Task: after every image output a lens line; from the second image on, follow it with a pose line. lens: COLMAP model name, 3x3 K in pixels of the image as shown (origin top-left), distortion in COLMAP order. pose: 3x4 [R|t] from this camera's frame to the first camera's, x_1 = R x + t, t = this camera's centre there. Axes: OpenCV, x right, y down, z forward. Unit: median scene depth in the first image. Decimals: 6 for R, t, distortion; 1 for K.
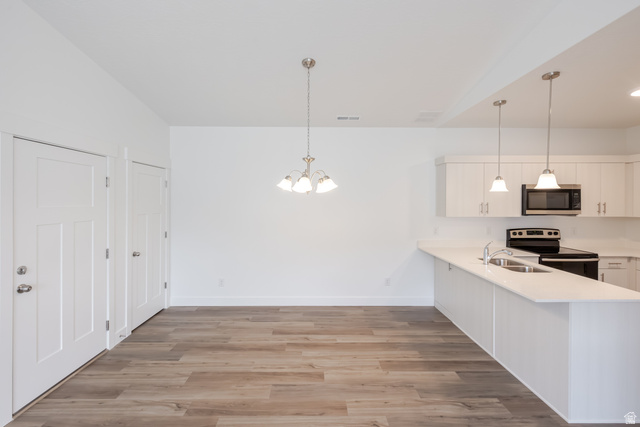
lens RADIAL K [[269.8, 0, 321.5], [0, 269.8, 211.5], [0, 0, 1]] dist [-0.002252, 0.000413]
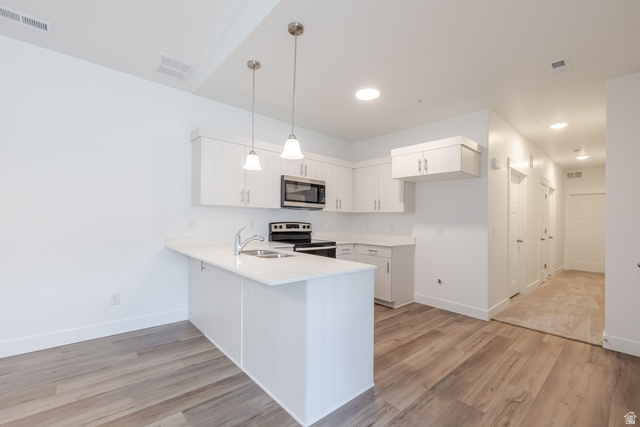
lens RADIAL K [[269.8, 0, 314.7], [0, 269.8, 228.0], [0, 0, 1]] dist [-0.002252, 0.000413]
pose [[0.758507, -0.000753, 0.651665, 0.203742], [-0.001133, 0.999996, 0.002474, 0.089702], [-0.651664, -0.002614, 0.758503, 0.183031]]
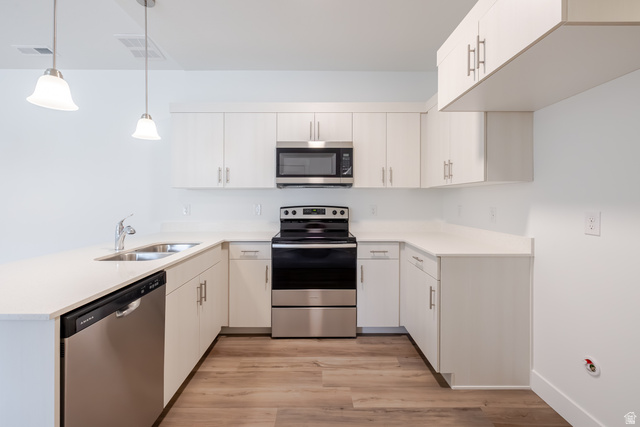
lens RADIAL K [[269.8, 0, 315.5], [0, 269.8, 210.0], [0, 0, 1]] dist [-0.002252, 0.000413]
pose [[0.999976, -0.000129, 0.006873, 0.859495], [0.000129, 1.000000, -0.000030, 0.081125], [-0.006873, 0.000031, 0.999976, 0.286486]]
